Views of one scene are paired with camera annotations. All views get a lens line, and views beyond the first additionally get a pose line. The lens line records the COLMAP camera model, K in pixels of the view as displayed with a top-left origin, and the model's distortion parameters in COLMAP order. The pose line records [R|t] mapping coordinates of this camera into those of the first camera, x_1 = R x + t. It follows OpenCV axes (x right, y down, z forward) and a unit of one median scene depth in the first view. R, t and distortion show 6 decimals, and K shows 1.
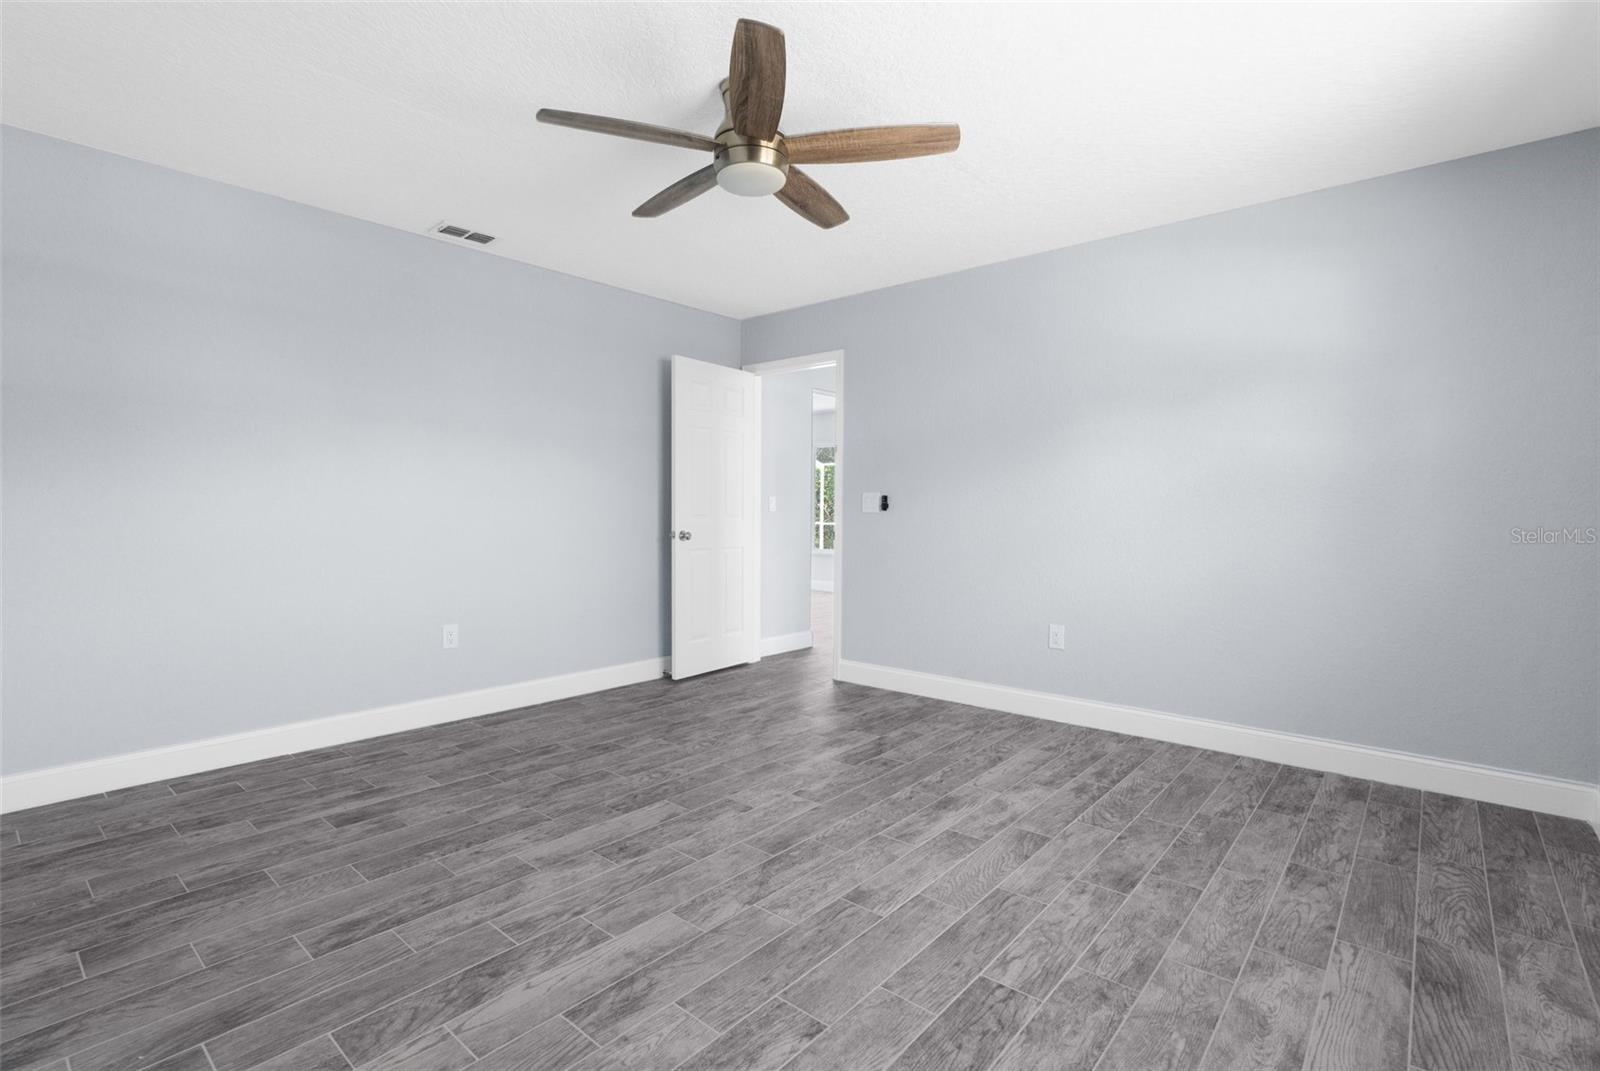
lens RADIAL K [[746.0, 0, 800.0], [0, 746.0, 535.5], [0, 0, 1]] dist [0.001153, 0.000202]
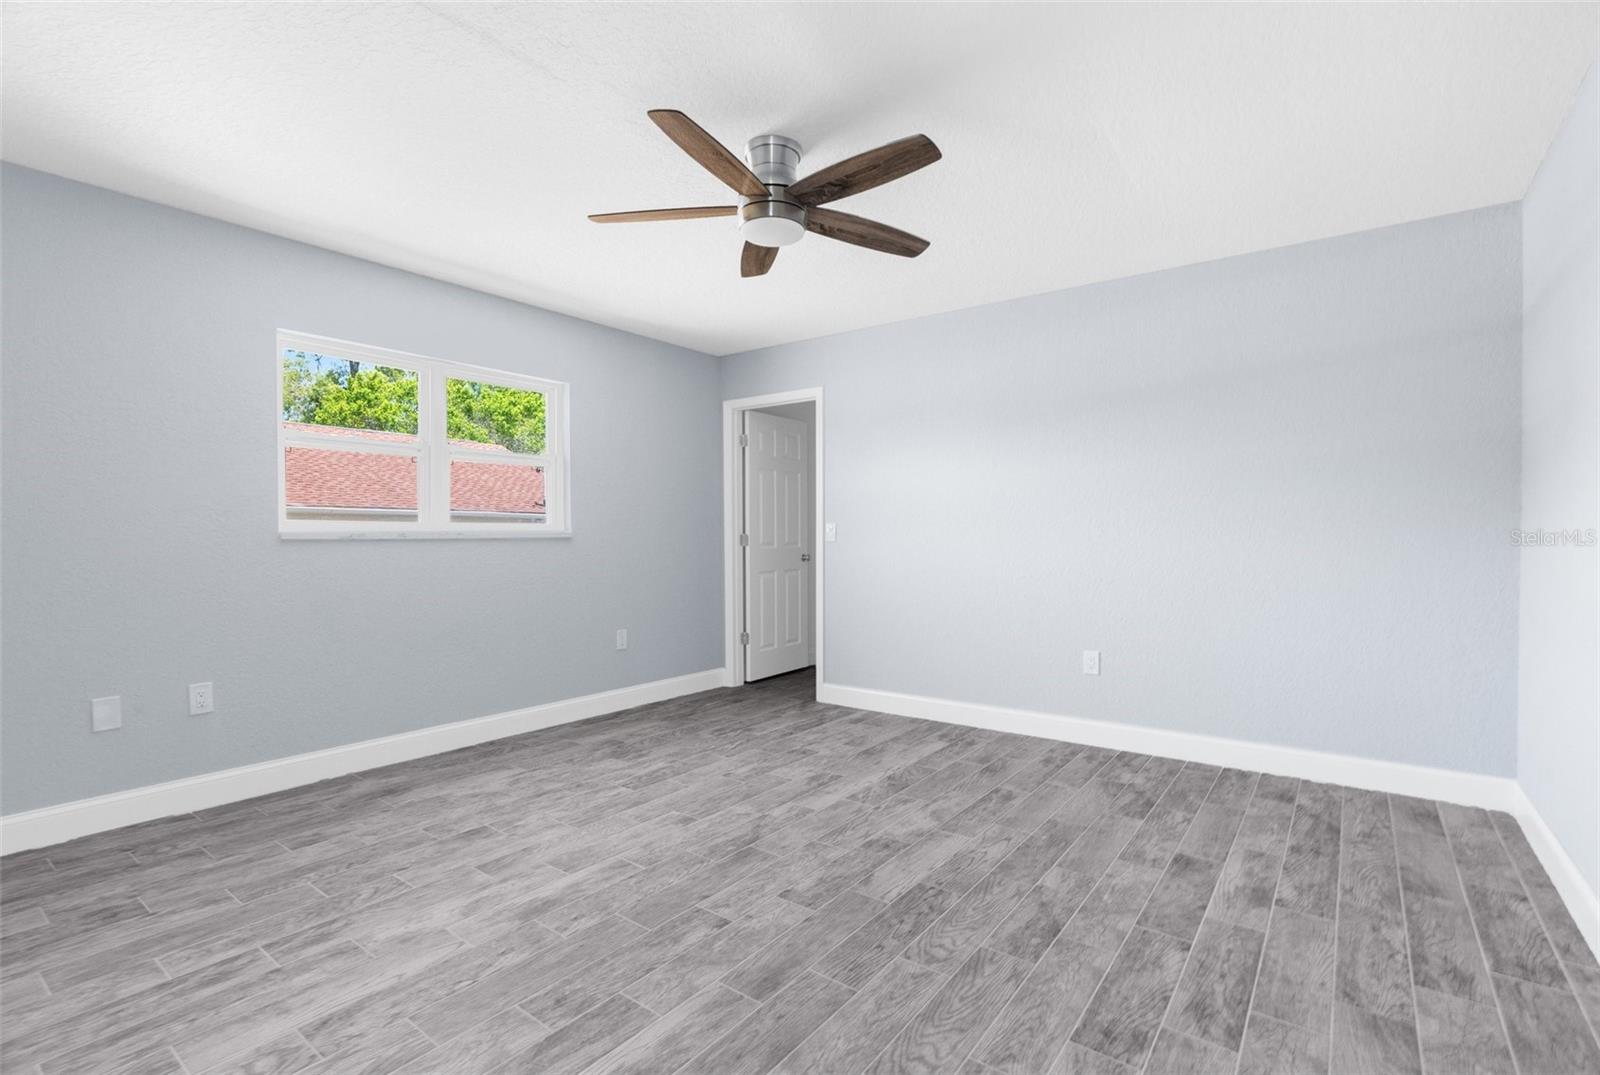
lens RADIAL K [[746.0, 0, 800.0], [0, 746.0, 537.5], [0, 0, 1]] dist [0.001153, 0.000202]
pose [[-0.998141, -0.004375, -0.060785, -0.038647], [-0.006499, 0.999374, 0.034785, -0.077420], [0.060595, 0.035116, -0.997545, 2.054893]]
